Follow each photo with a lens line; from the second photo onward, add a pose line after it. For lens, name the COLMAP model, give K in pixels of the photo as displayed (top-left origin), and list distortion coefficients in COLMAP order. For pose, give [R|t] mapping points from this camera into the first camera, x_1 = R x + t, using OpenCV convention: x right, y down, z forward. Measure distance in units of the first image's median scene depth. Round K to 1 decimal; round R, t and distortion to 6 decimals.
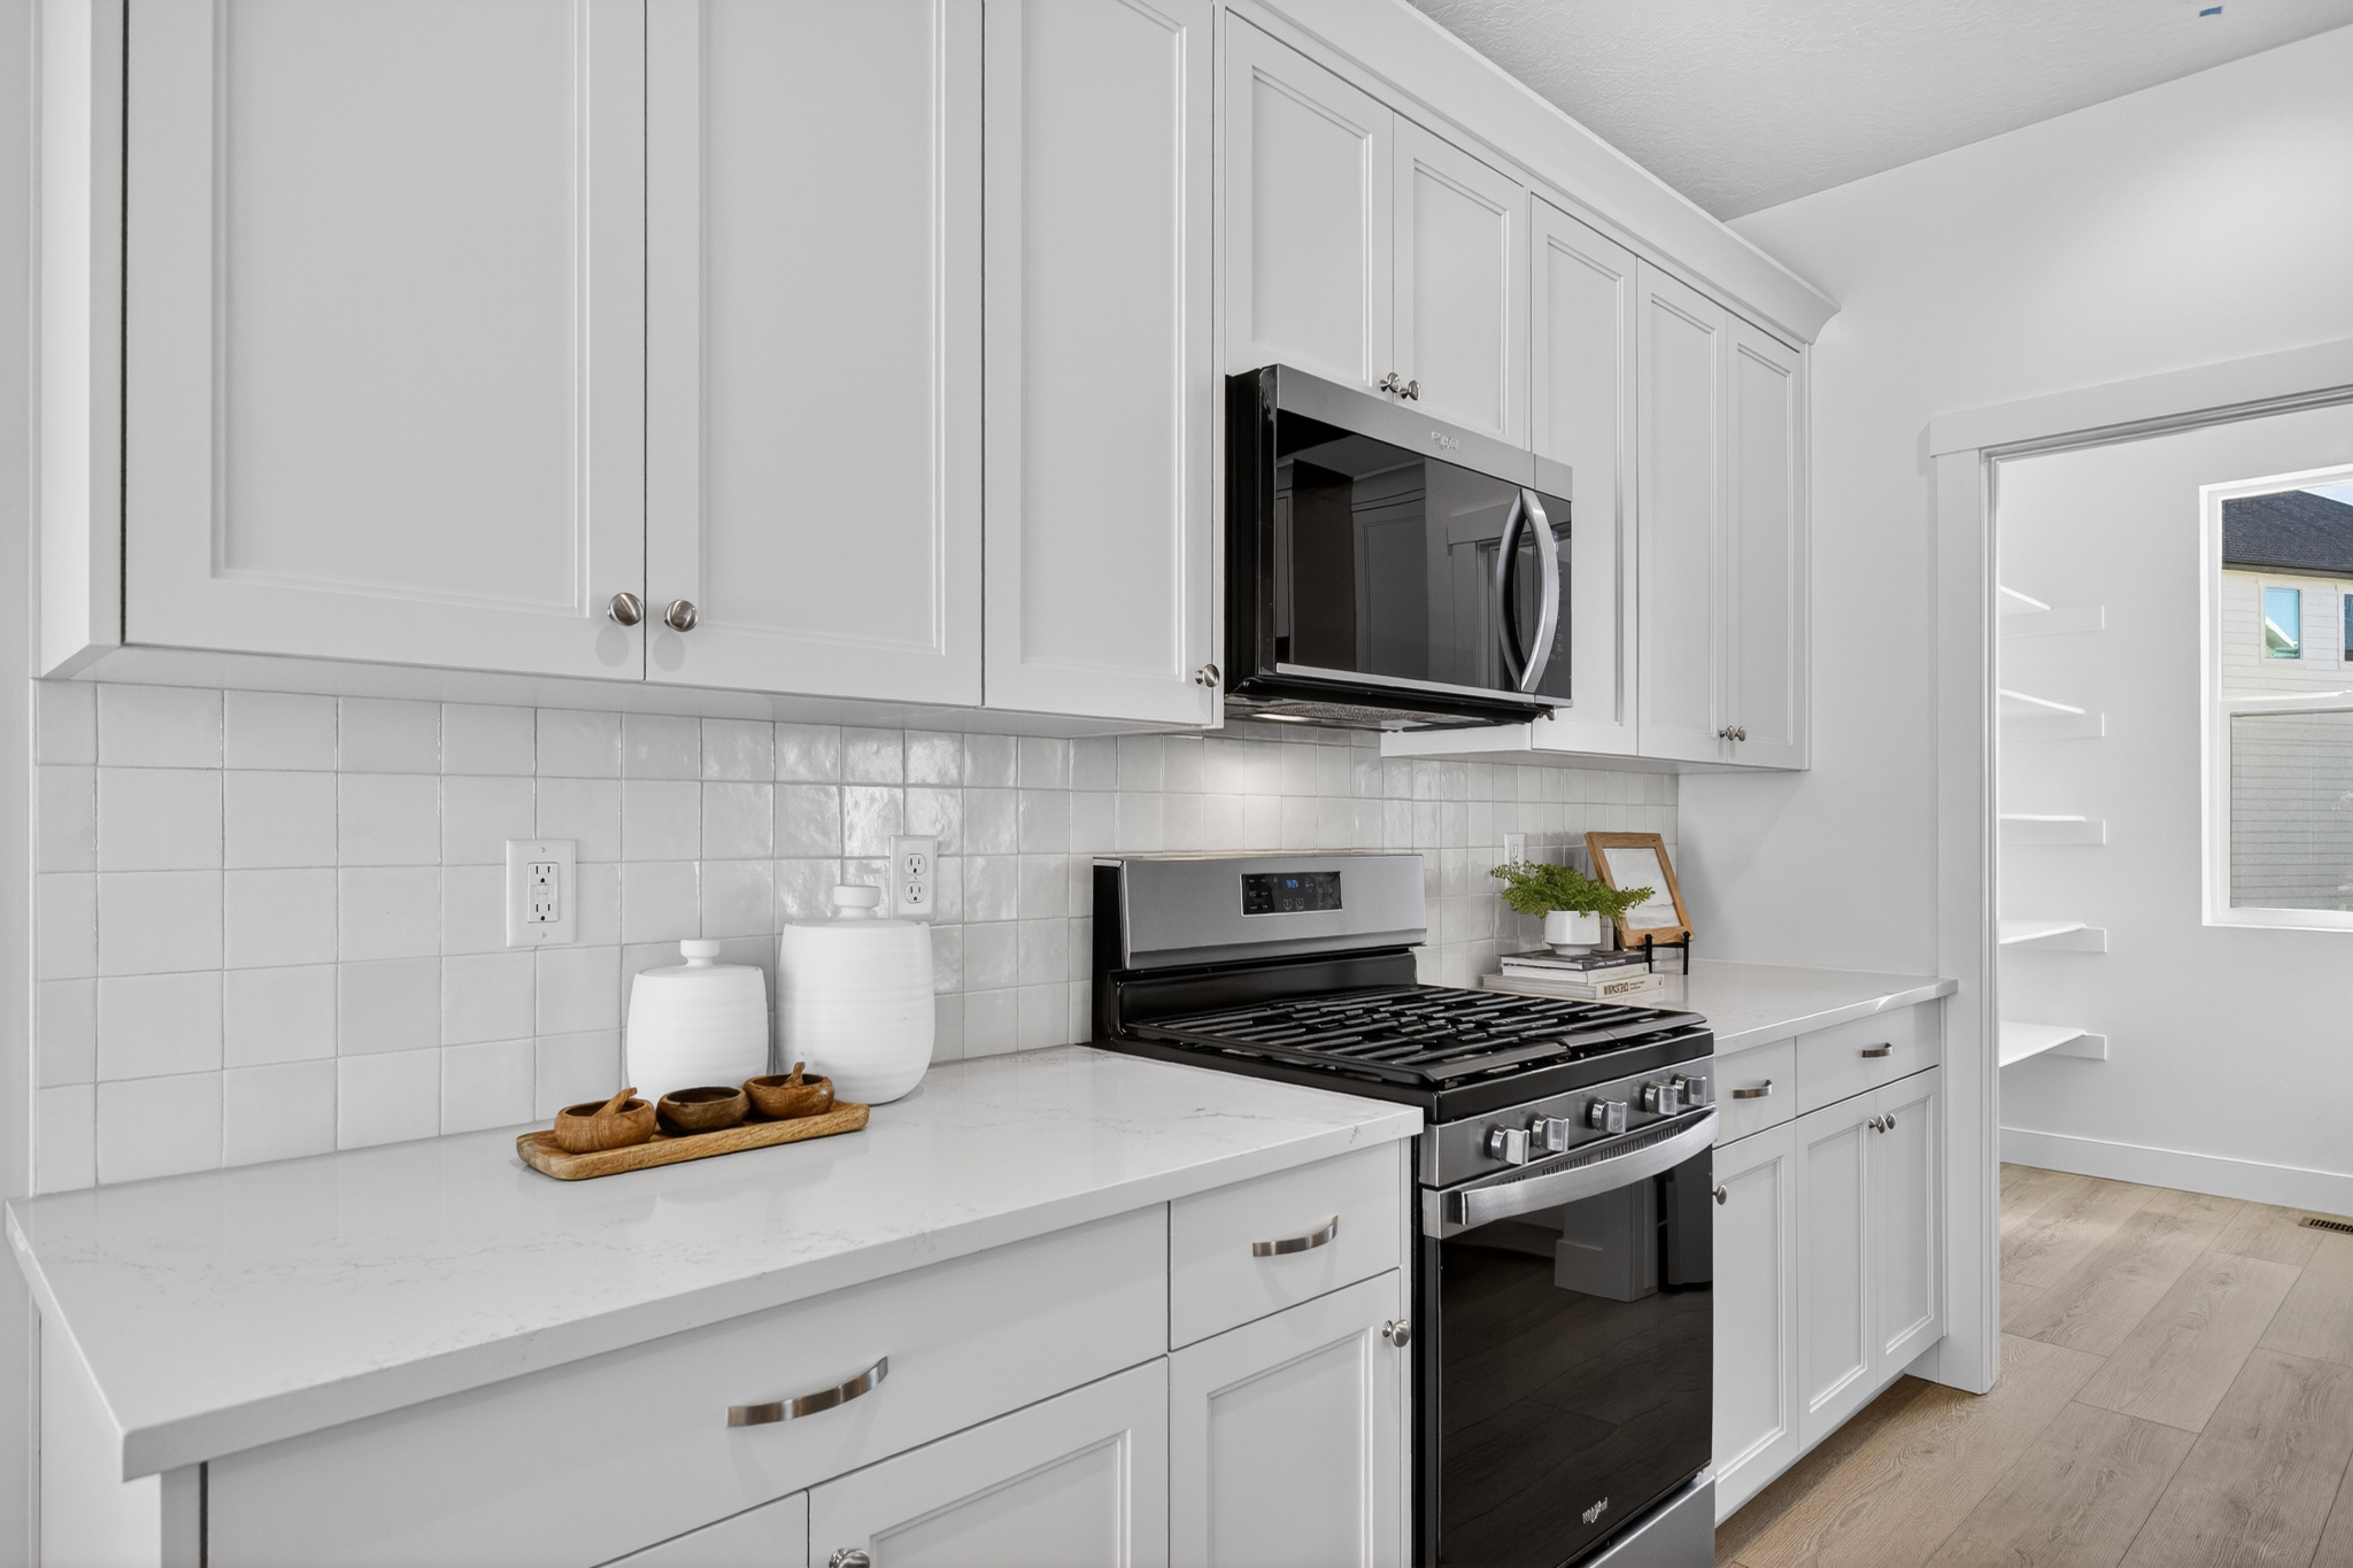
lens RADIAL K [[1373.1, 0, 1167.6], [0, 1373.1, 815.3], [0, 0, 1]] dist [-0.002254, -0.000697]
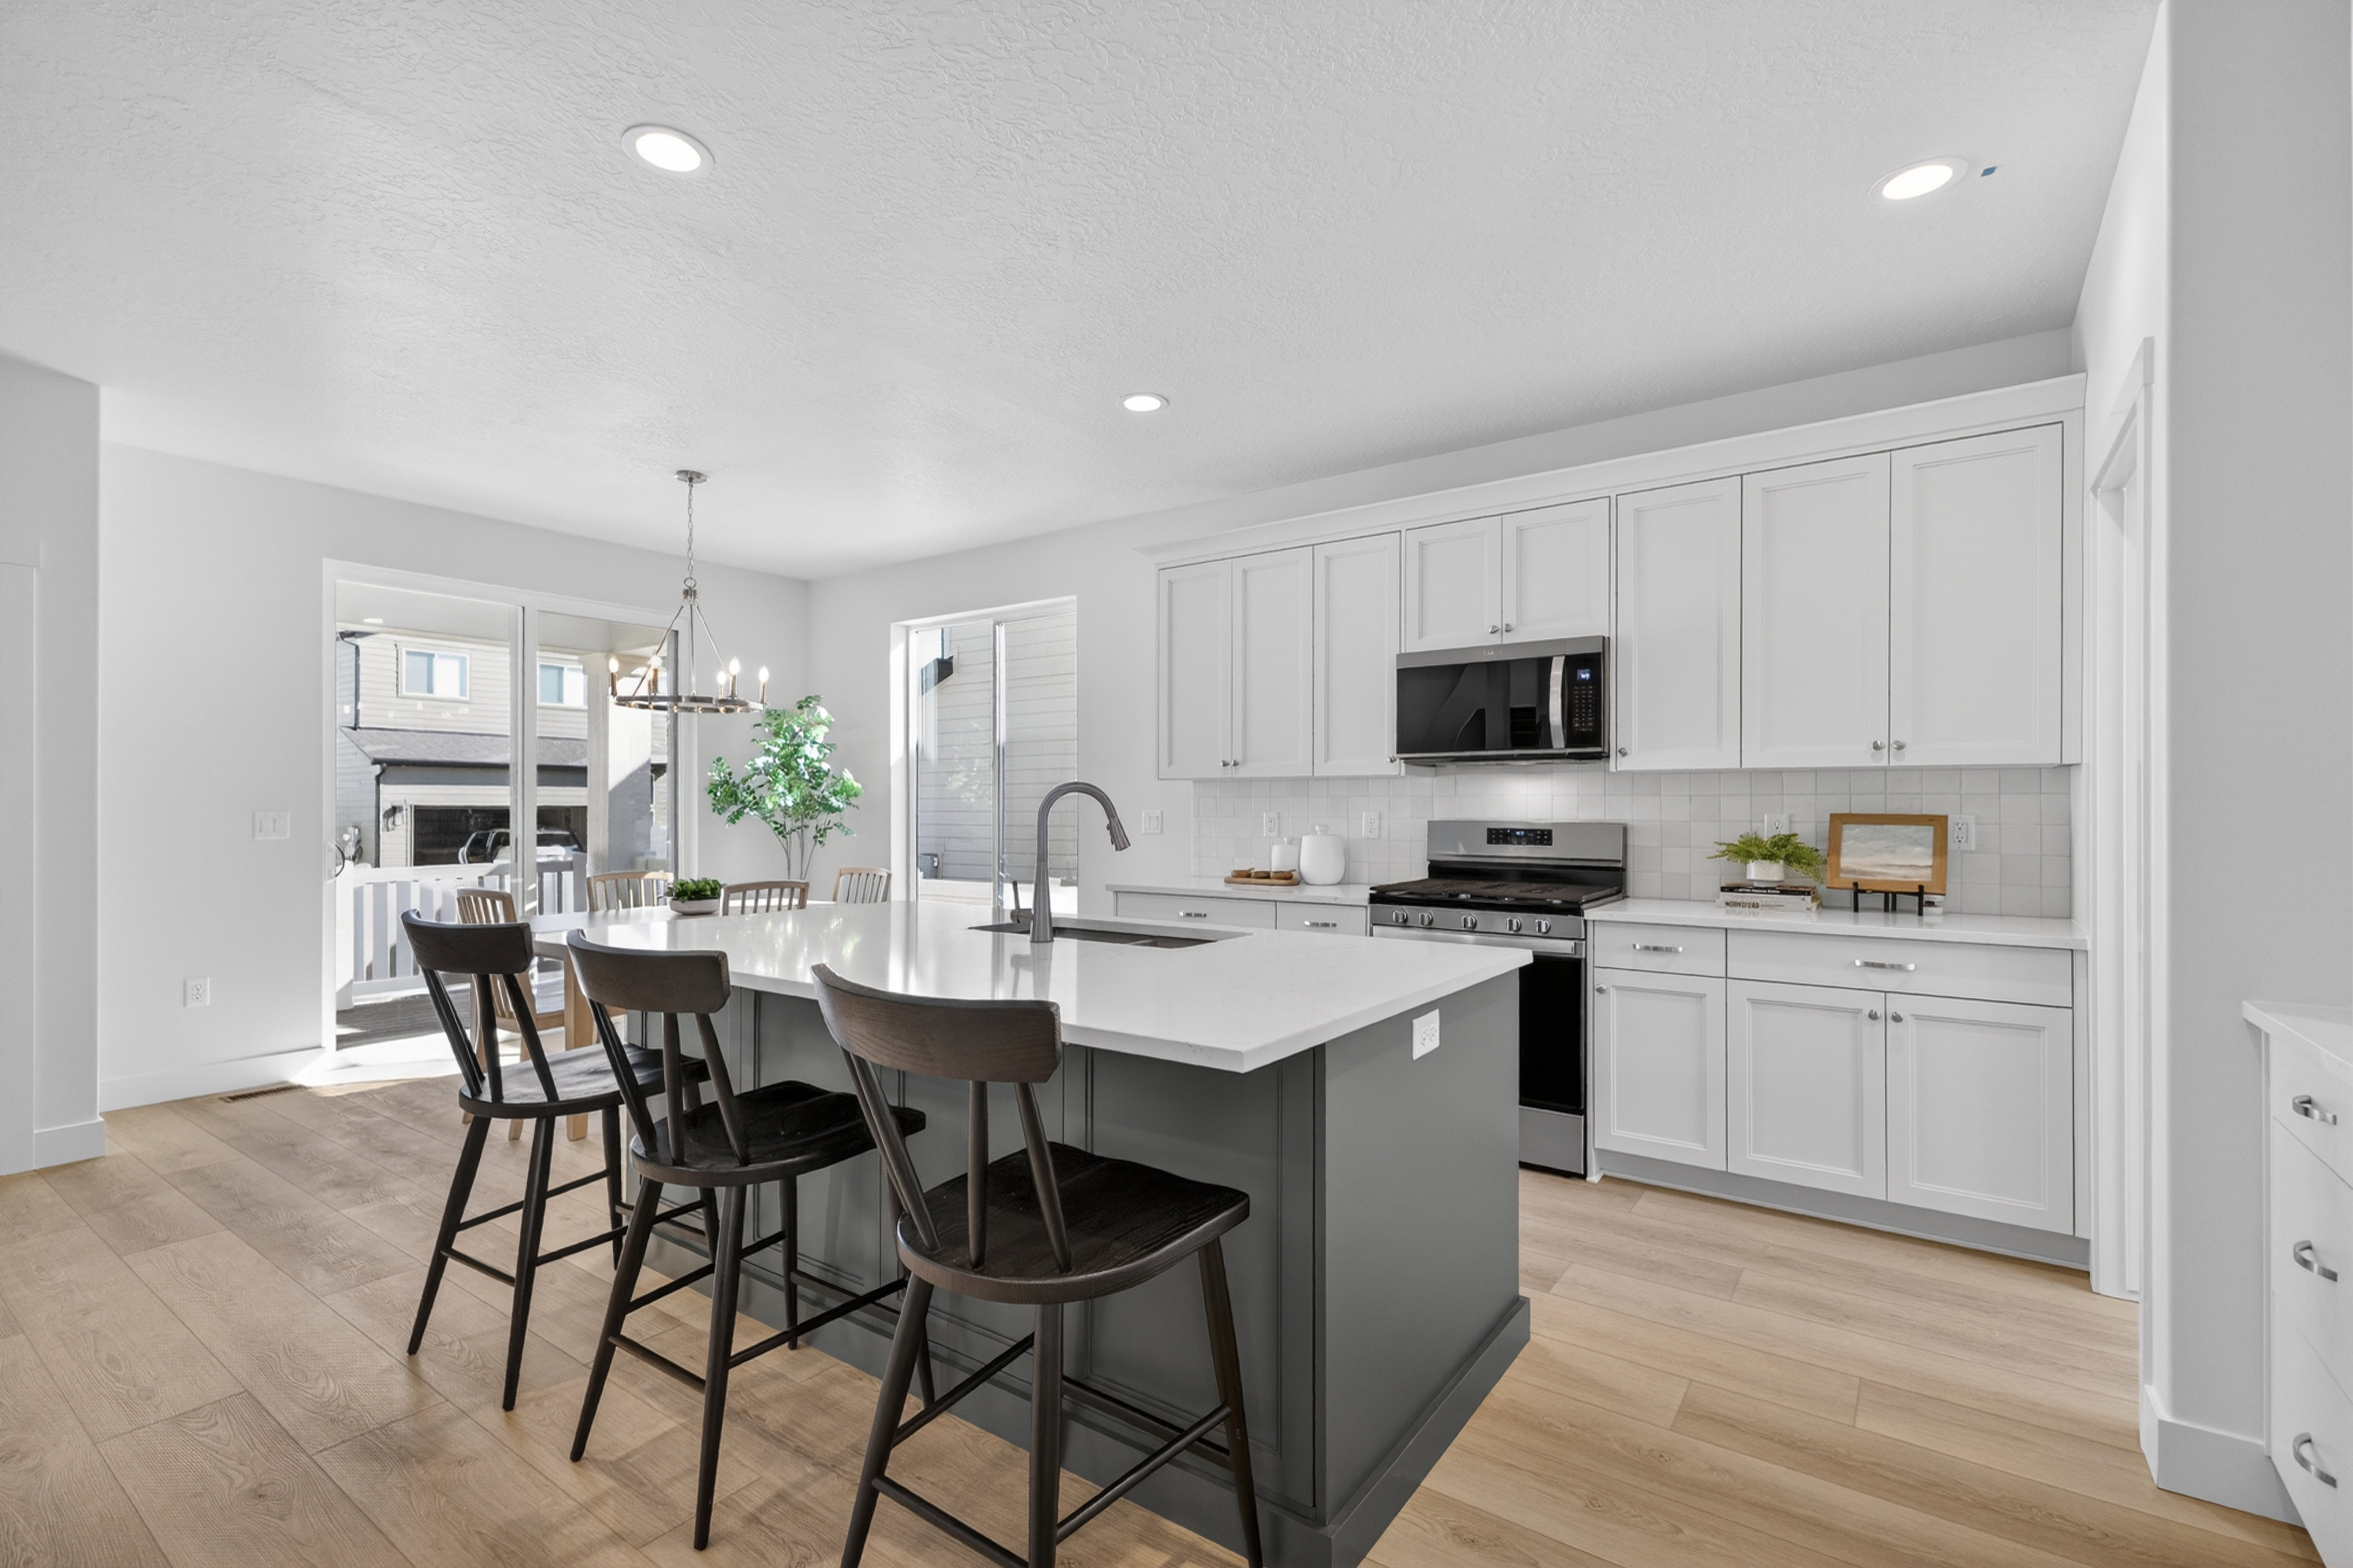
lens RADIAL K [[1028.0, 0, 1179.0], [0, 1028.0, 801.5], [0, 0, 1]] dist [0.000778, 0.000064]
pose [[0.203538, -0.007989, -0.979034, 2.247409], [0.004290, 0.999964, -0.007268, 0.007137], [0.979058, -0.002720, 0.203565, 0.077958]]
